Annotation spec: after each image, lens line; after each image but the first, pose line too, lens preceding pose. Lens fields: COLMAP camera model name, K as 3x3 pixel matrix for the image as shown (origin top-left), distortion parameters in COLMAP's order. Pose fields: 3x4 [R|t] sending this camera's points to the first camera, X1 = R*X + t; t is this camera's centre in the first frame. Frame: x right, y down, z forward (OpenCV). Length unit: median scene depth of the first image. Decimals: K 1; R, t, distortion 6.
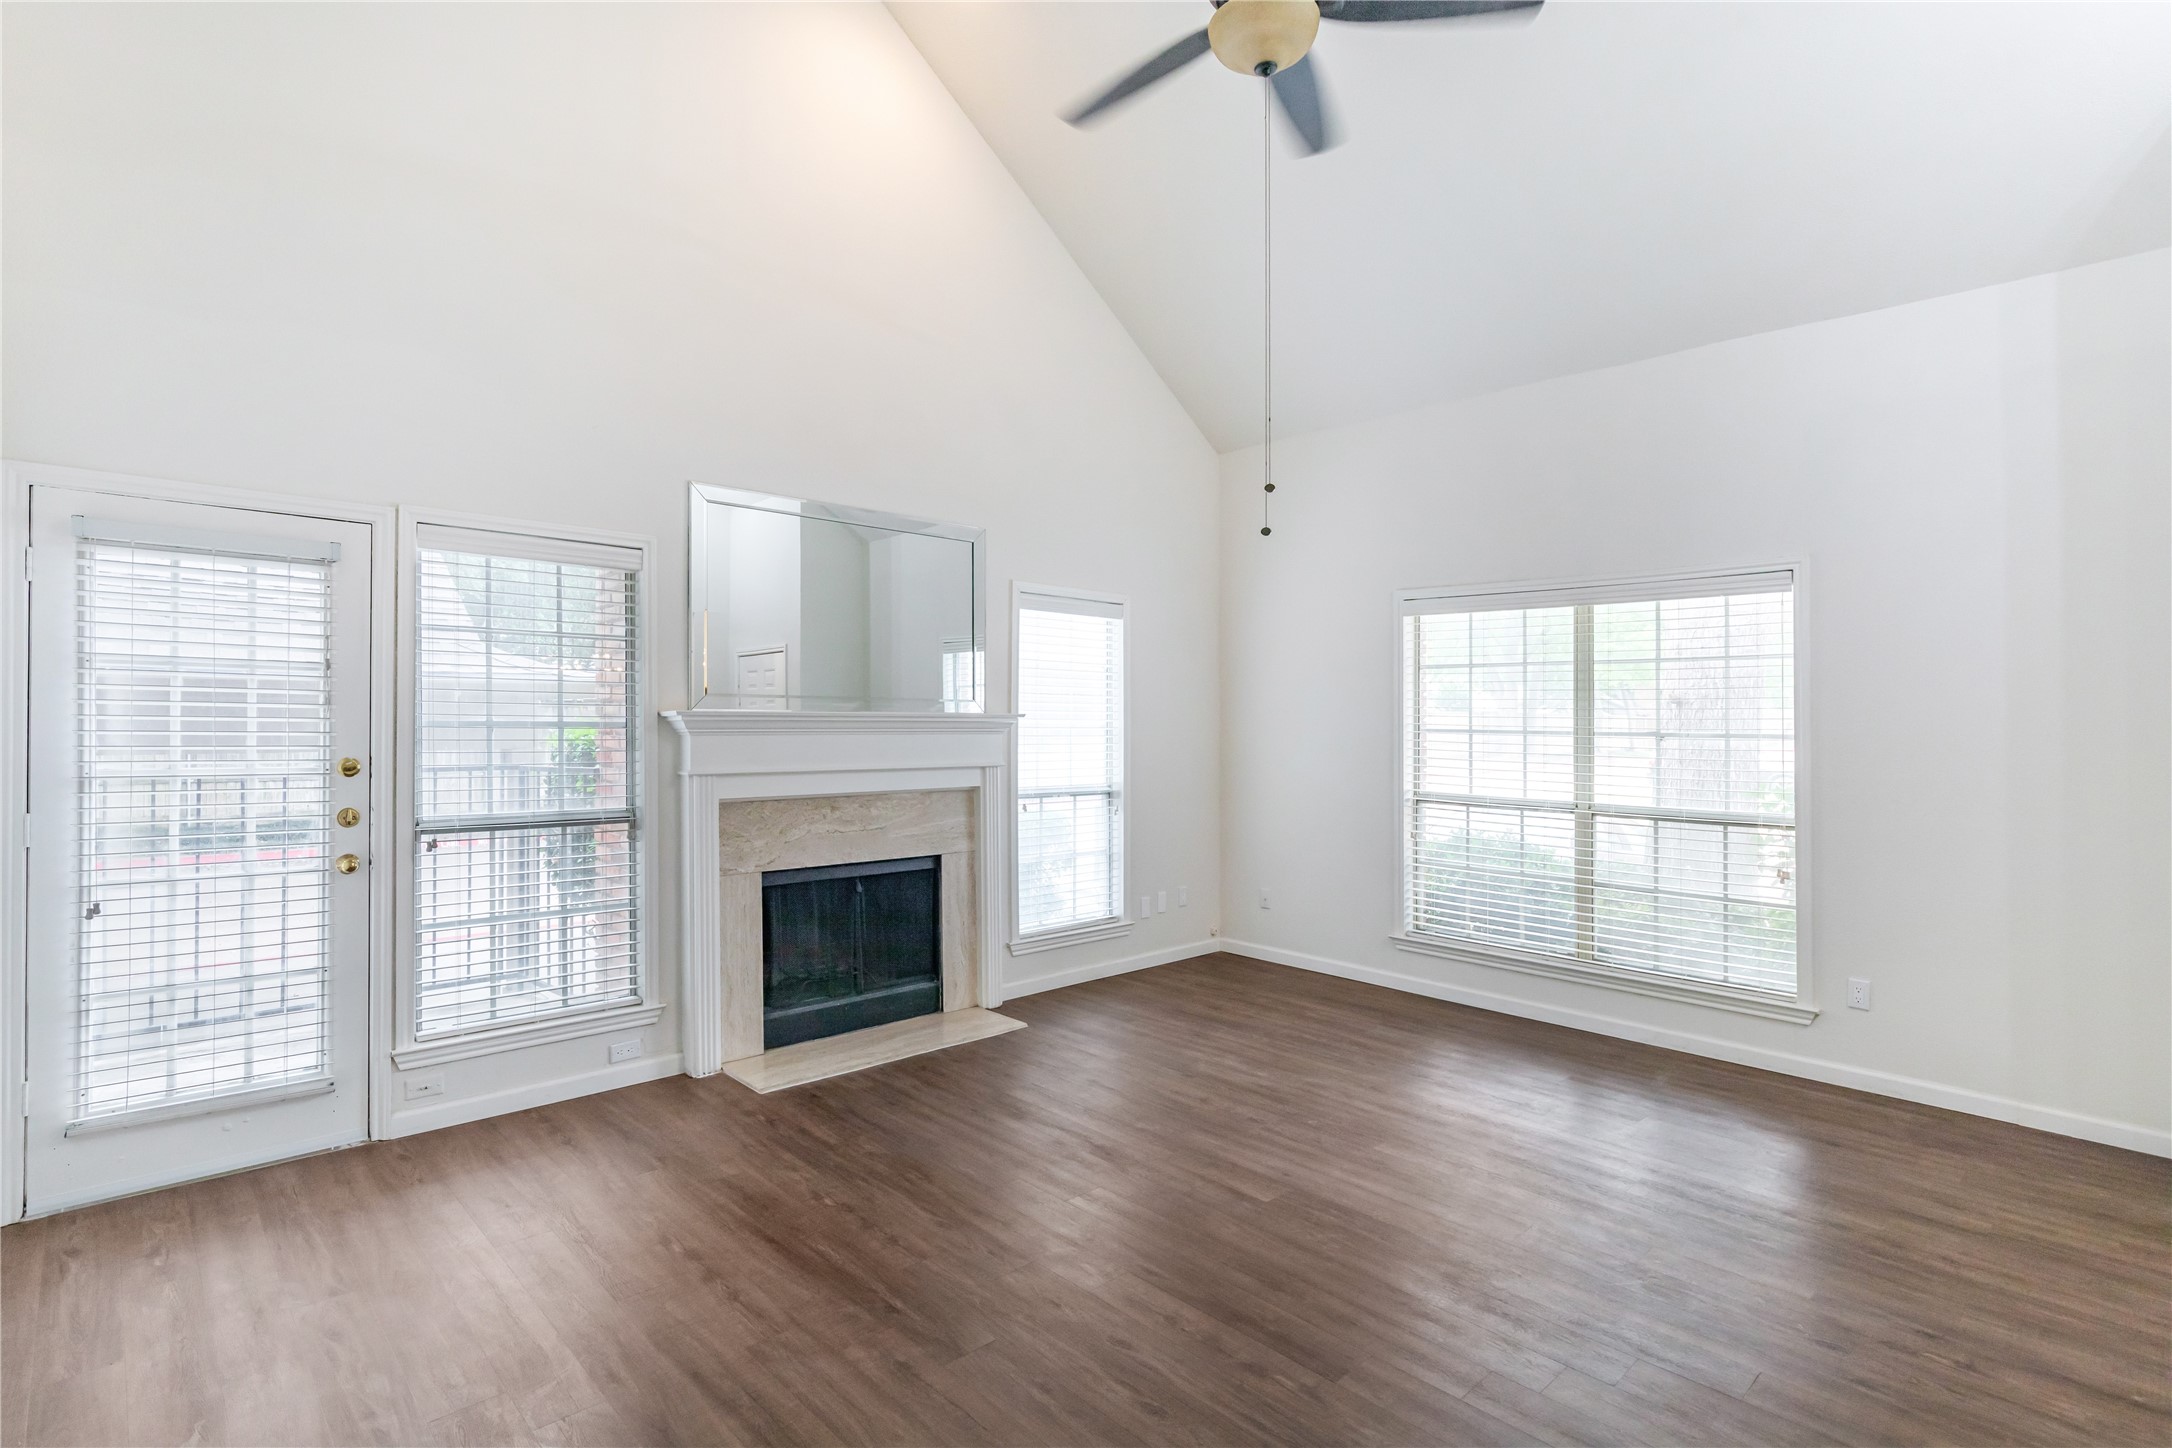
lens RADIAL K [[1024.5, 0, 1086.0], [0, 1024.5, 724.0], [0, 0, 1]] dist [-0.000448, -0.000978]
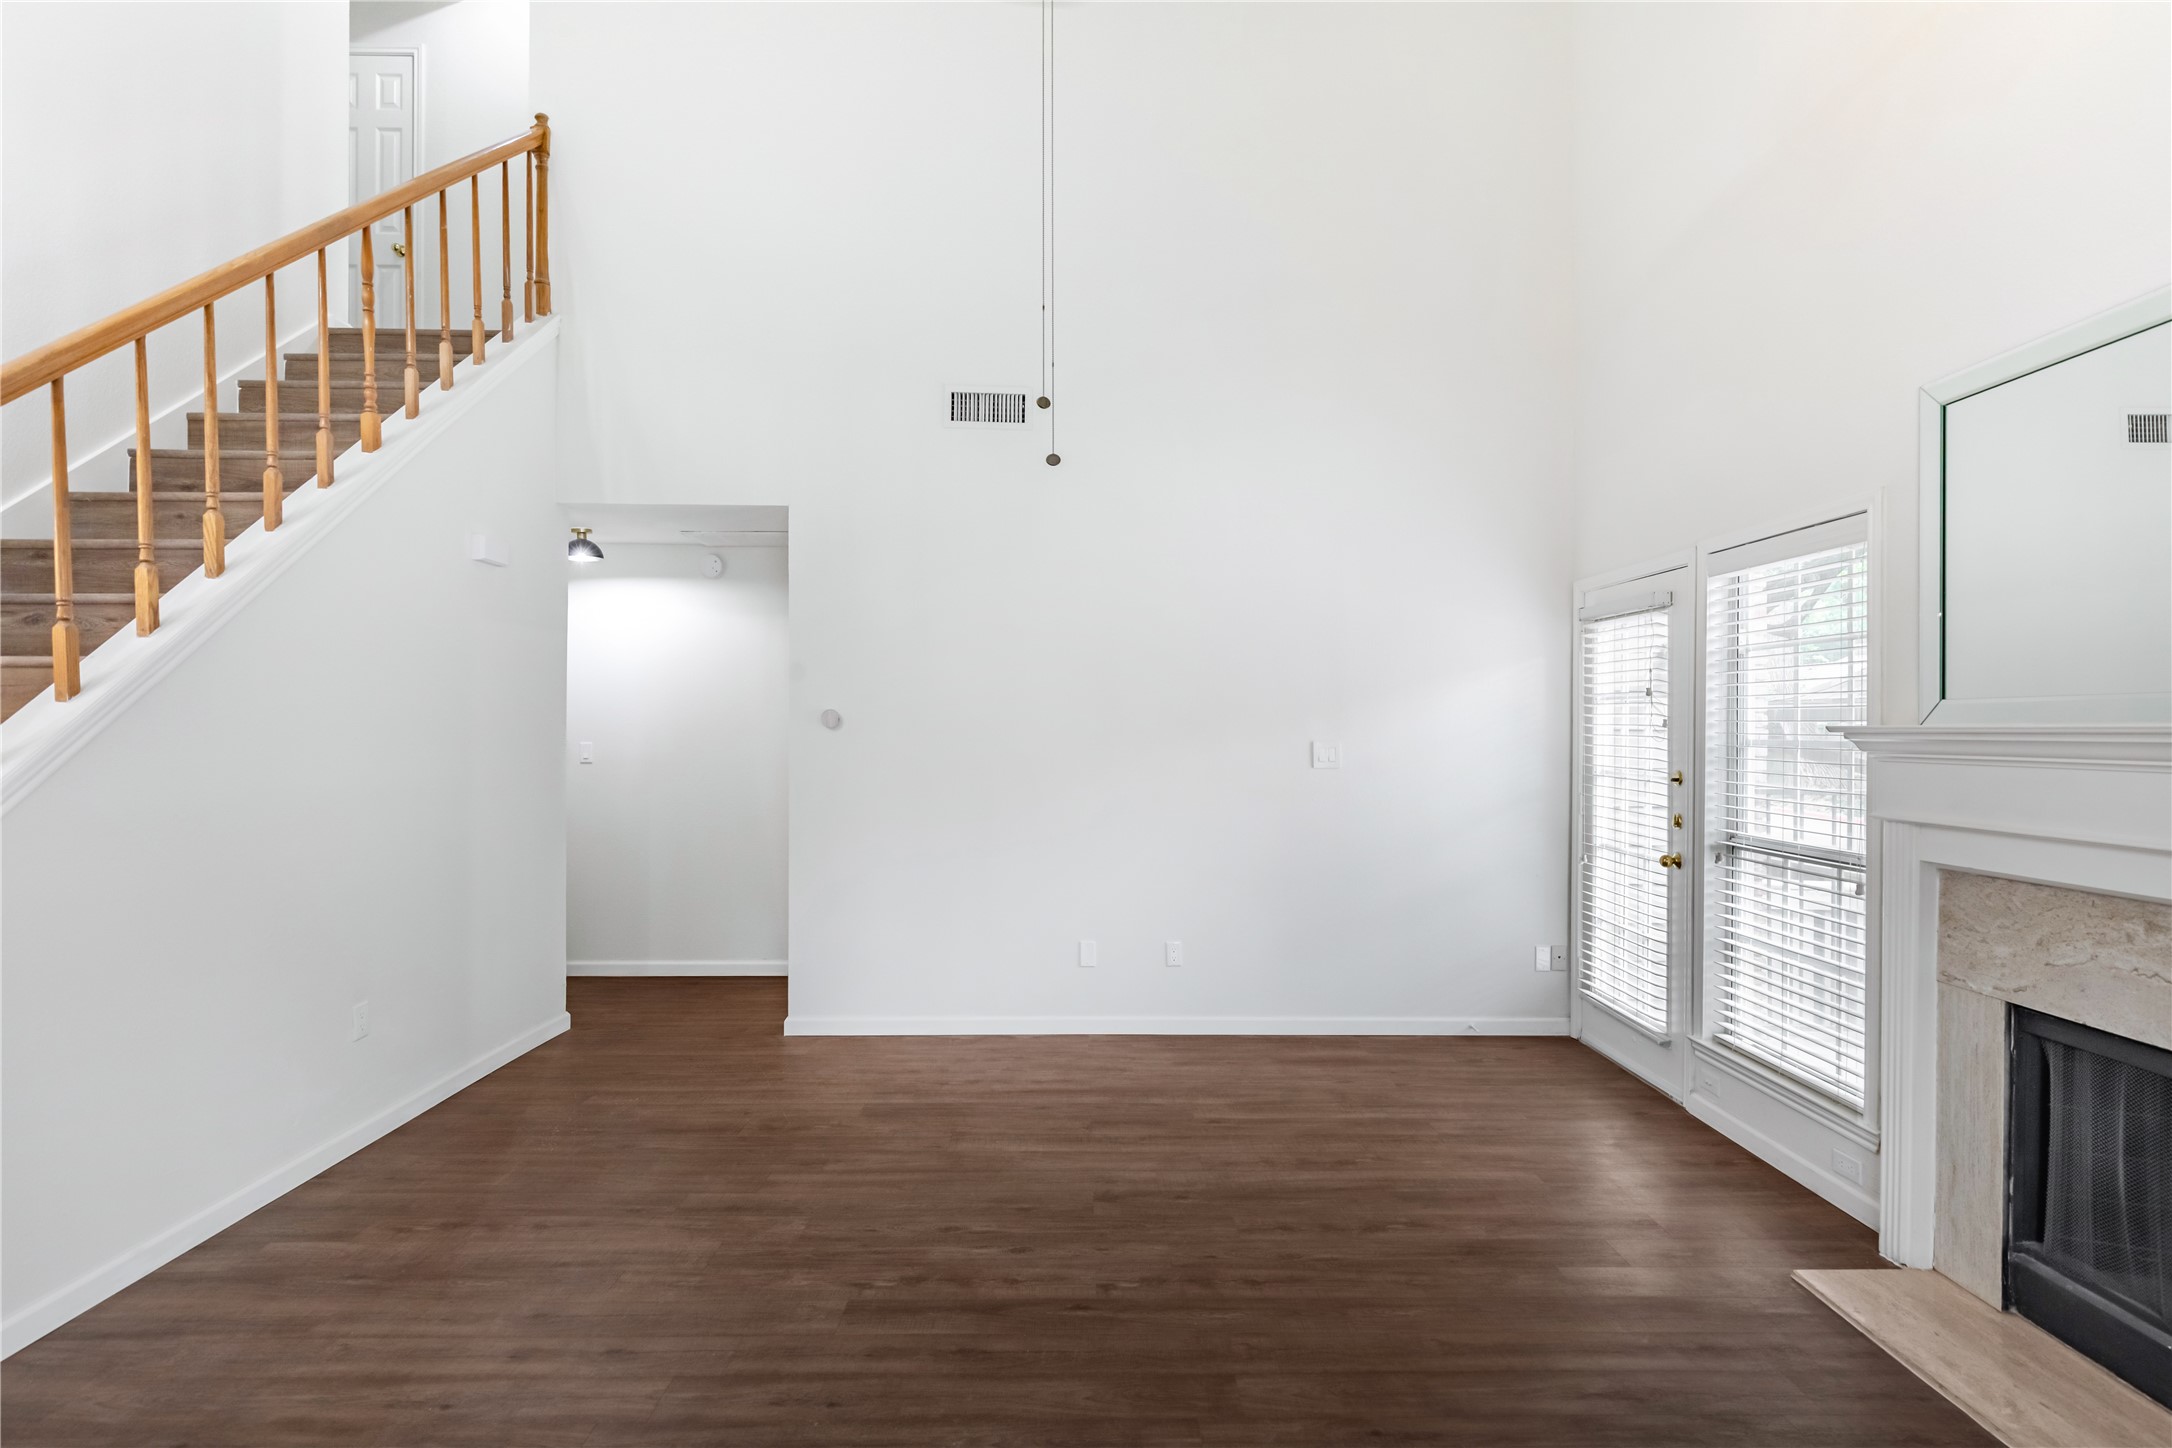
lens RADIAL K [[1017.1, 0, 1088.6], [0, 1017.1, 713.5], [0, 0, 1]] dist [0.001737, -0.001117]
pose [[-0.671912, -0.023351, -0.740263, 0.550281], [-0.019793, 0.999712, -0.013570, -0.002162], [0.740366, 0.005534, -0.672181, 1.168854]]
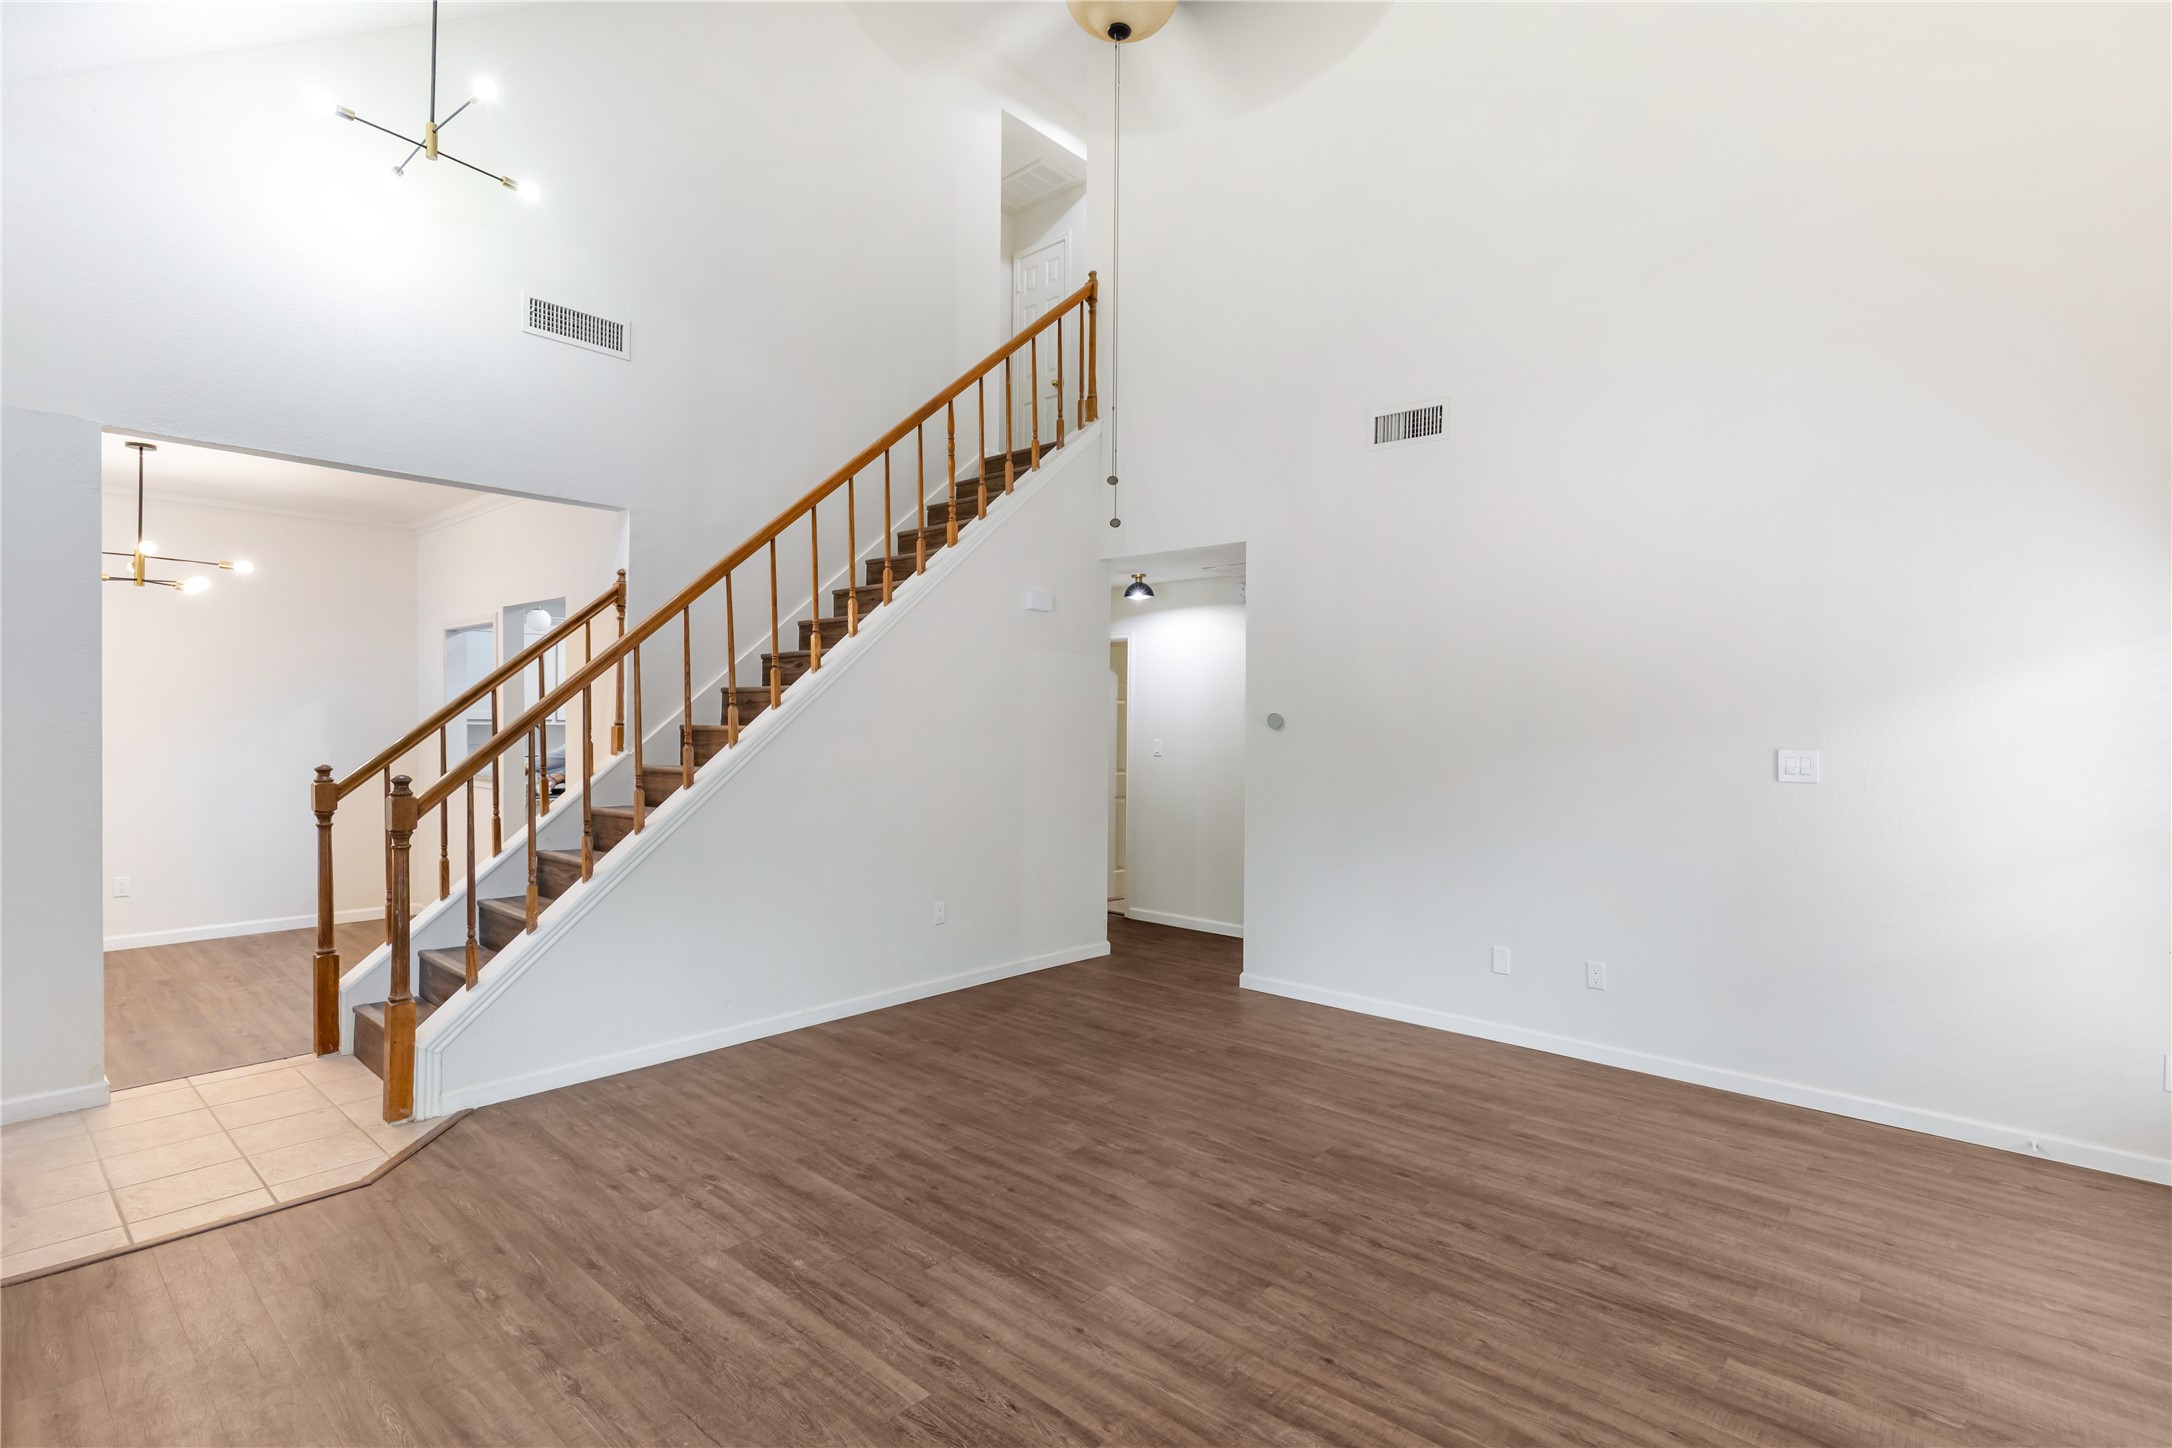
lens RADIAL K [[1024.5, 0, 1086.0], [0, 1024.5, 724.0], [0, 0, 1]] dist [-0.000448, -0.000978]
pose [[-0.996090, -0.022359, -0.085465, 0.230459], [-0.023197, 0.999692, 0.008823, -0.009316], [0.085241, 0.010771, -0.996302, 1.521189]]
